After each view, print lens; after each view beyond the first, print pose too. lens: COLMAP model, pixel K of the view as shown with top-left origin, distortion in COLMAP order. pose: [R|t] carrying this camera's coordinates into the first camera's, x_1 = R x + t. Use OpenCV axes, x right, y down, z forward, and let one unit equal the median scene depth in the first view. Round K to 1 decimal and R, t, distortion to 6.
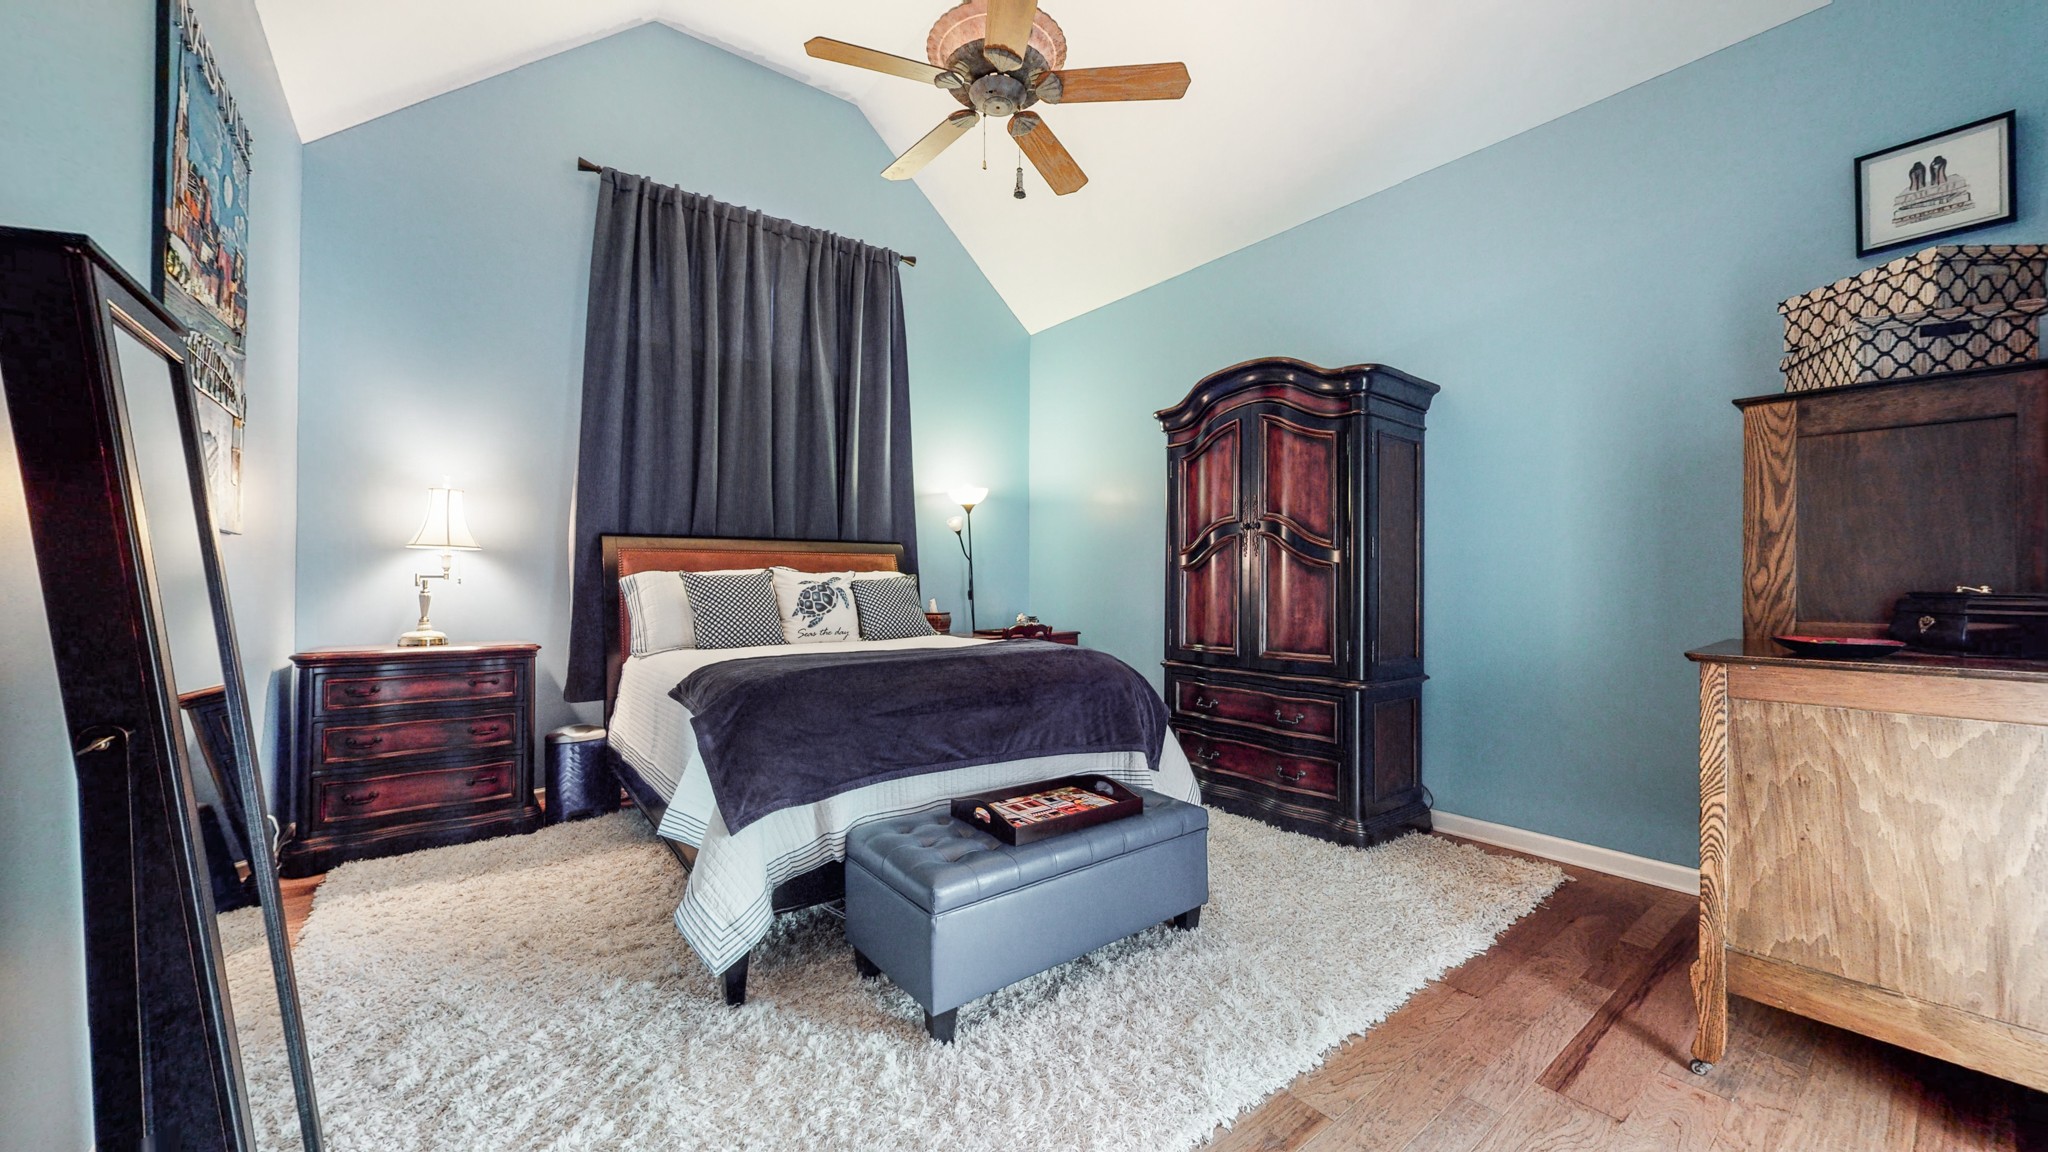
lens RADIAL K [[753.9, 0, 1022.4], [0, 753.9, 571.3], [0, 0, 1]] dist [0.002569, 0.000230]
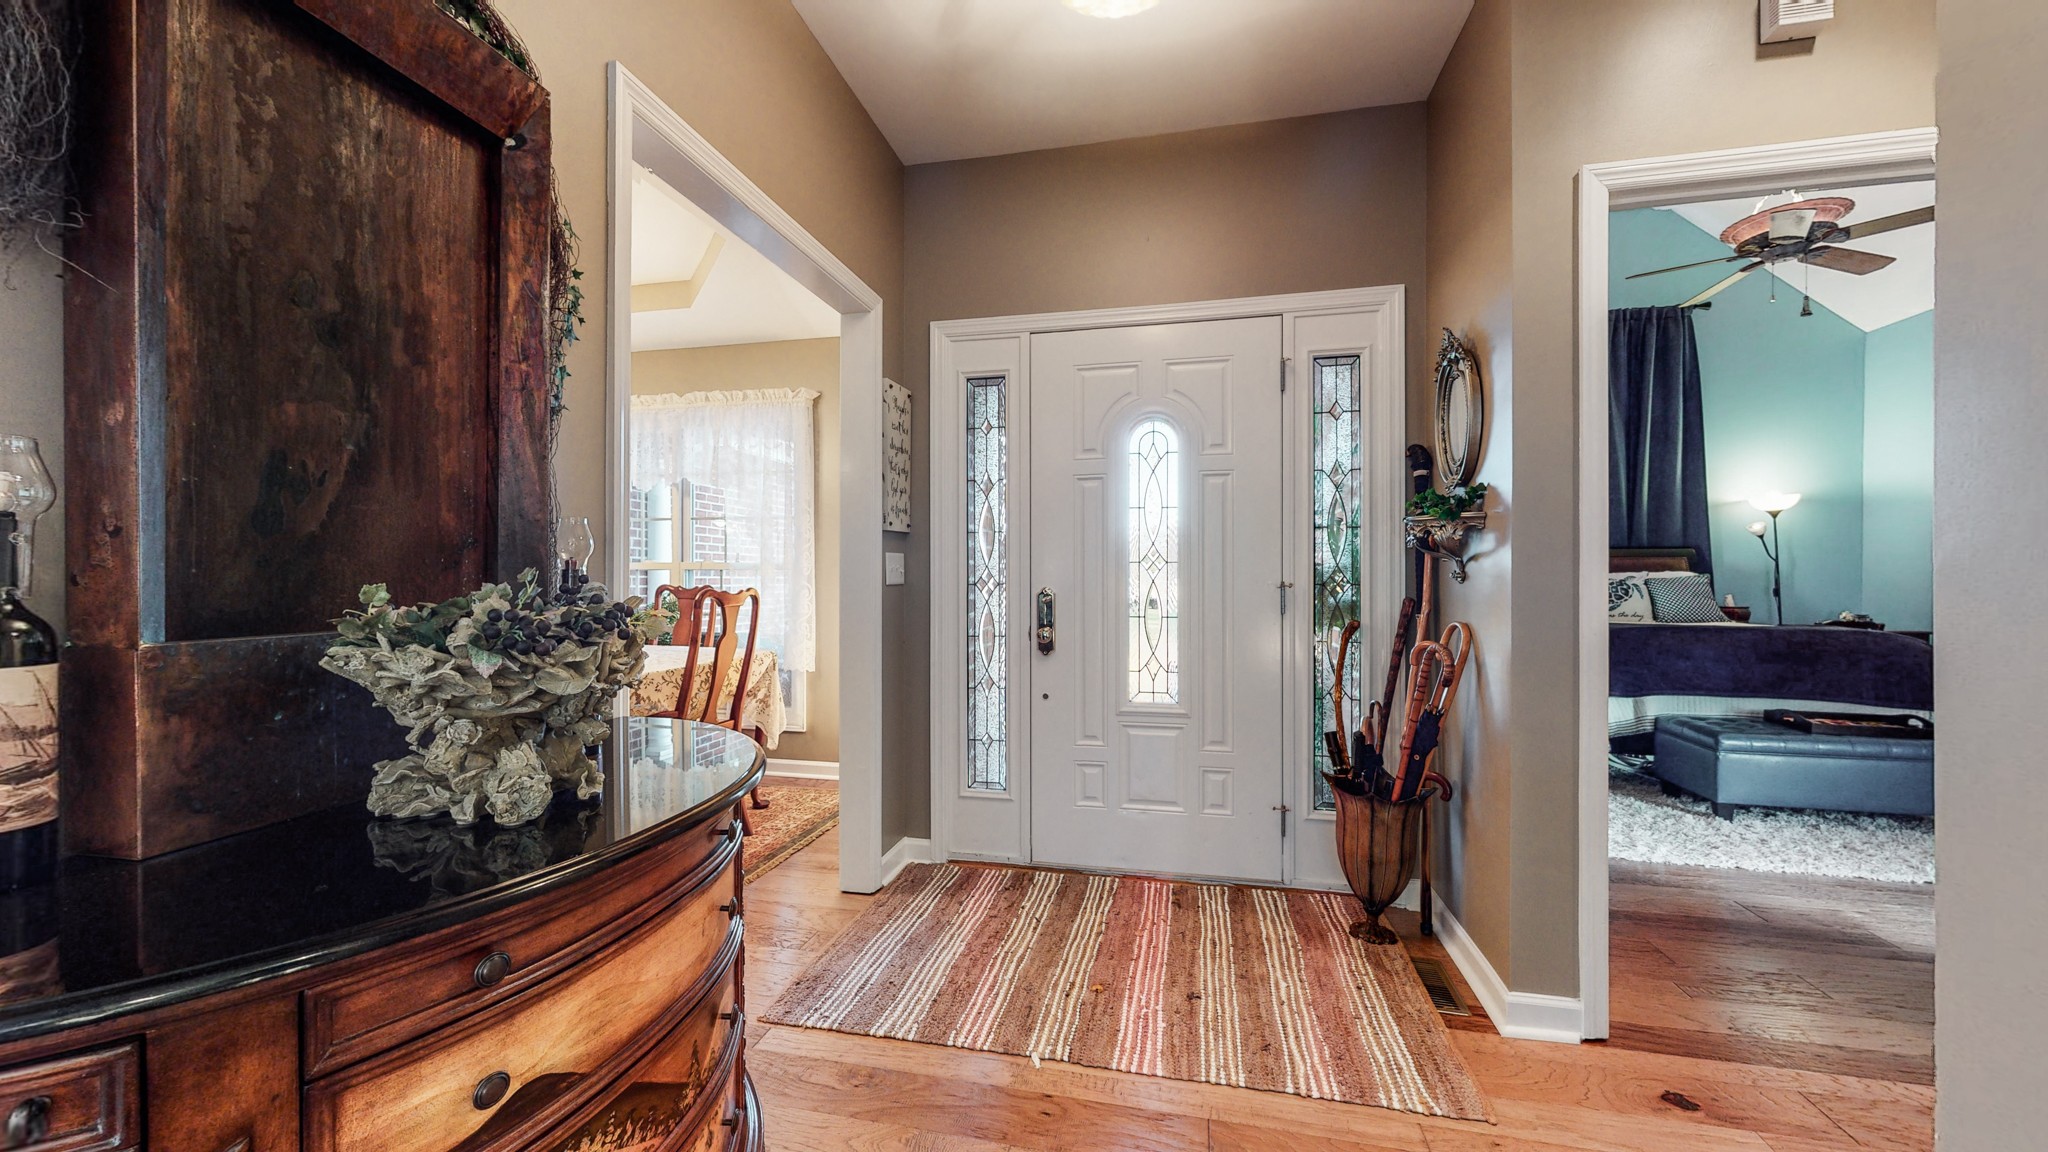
lens RADIAL K [[753.9, 0, 1017.4], [0, 753.9, 575.4], [0, 0, 1]] dist [0.002569, 0.000230]
pose [[0.633421, 0.006992, -0.773776, 0.091932], [0.003607, 0.999922, 0.011988, -0.011518], [0.773799, -0.010384, 0.633346, -0.616373]]
